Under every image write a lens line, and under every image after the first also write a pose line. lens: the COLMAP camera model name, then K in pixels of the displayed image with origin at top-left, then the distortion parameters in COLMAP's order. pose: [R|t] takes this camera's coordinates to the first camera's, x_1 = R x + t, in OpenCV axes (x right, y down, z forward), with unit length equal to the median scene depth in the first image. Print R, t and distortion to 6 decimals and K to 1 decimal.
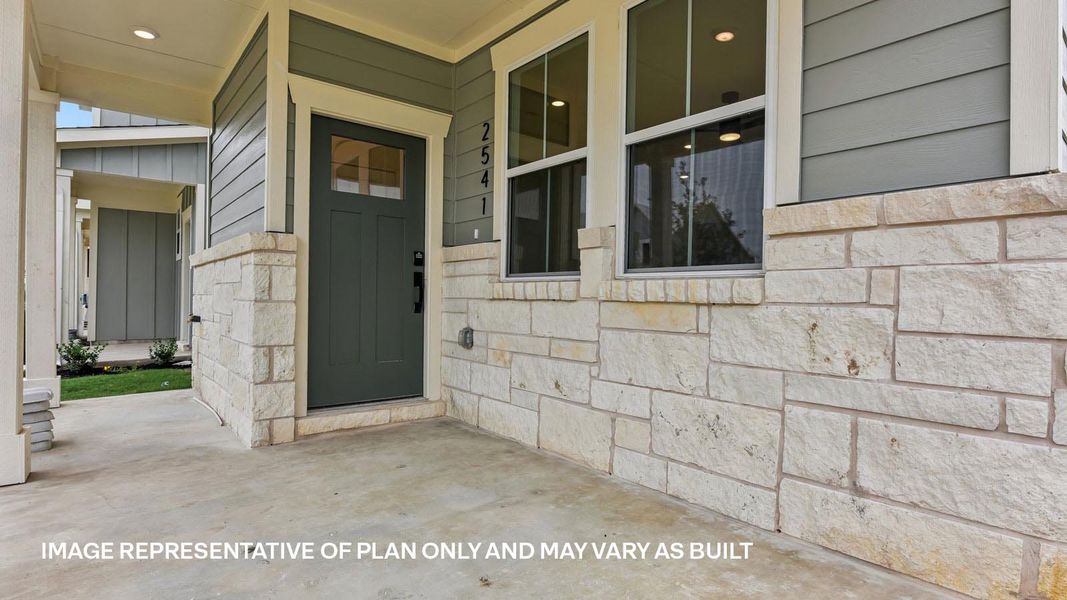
lens RADIAL K [[539.8, 0, 533.5], [0, 539.8, 300.0], [0, 0, 1]] dist [-0.000785, -0.000361]
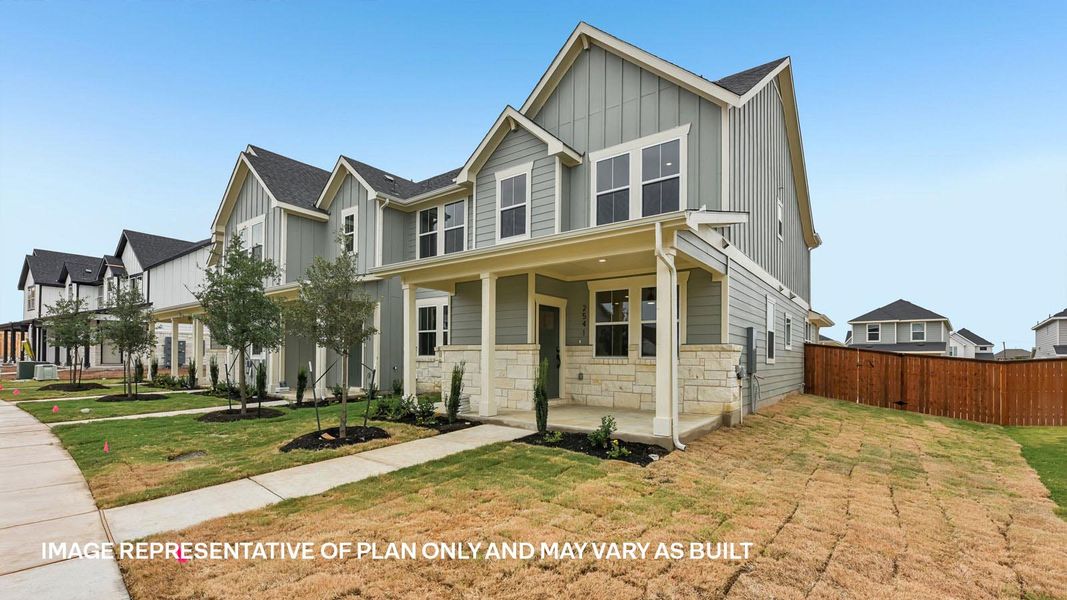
lens RADIAL K [[473.2, 0, 534.7], [0, 473.2, 355.5], [0, 0, 1]] dist [-0.020960, -0.000090]
pose [[0.970138, -0.000571, 0.242553, -1.800470], [0.003051, 0.999947, -0.009850, -0.040471], [-0.242535, 0.010296, 0.970088, -2.690974]]
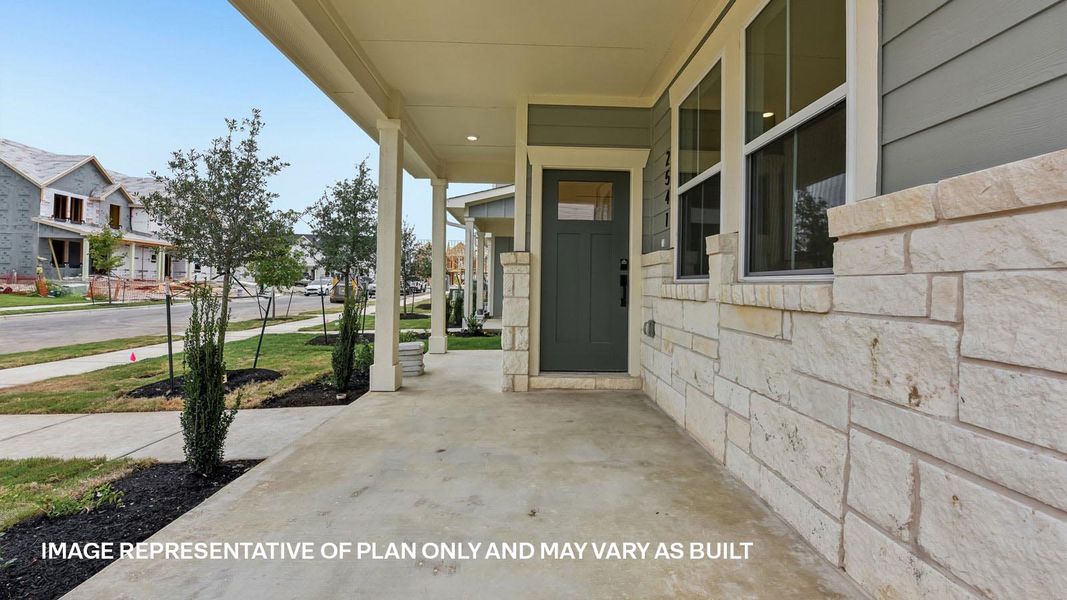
lens RADIAL K [[427.1, 0, 536.4], [0, 427.1, 279.8], [0, 0, 1]] dist [-0.016625, -0.000221]
pose [[0.790417, -0.008446, -0.612511, 0.469222], [-0.007546, 0.999695, -0.023522, -0.027428], [0.612523, 0.023215, 0.790112, 0.129615]]
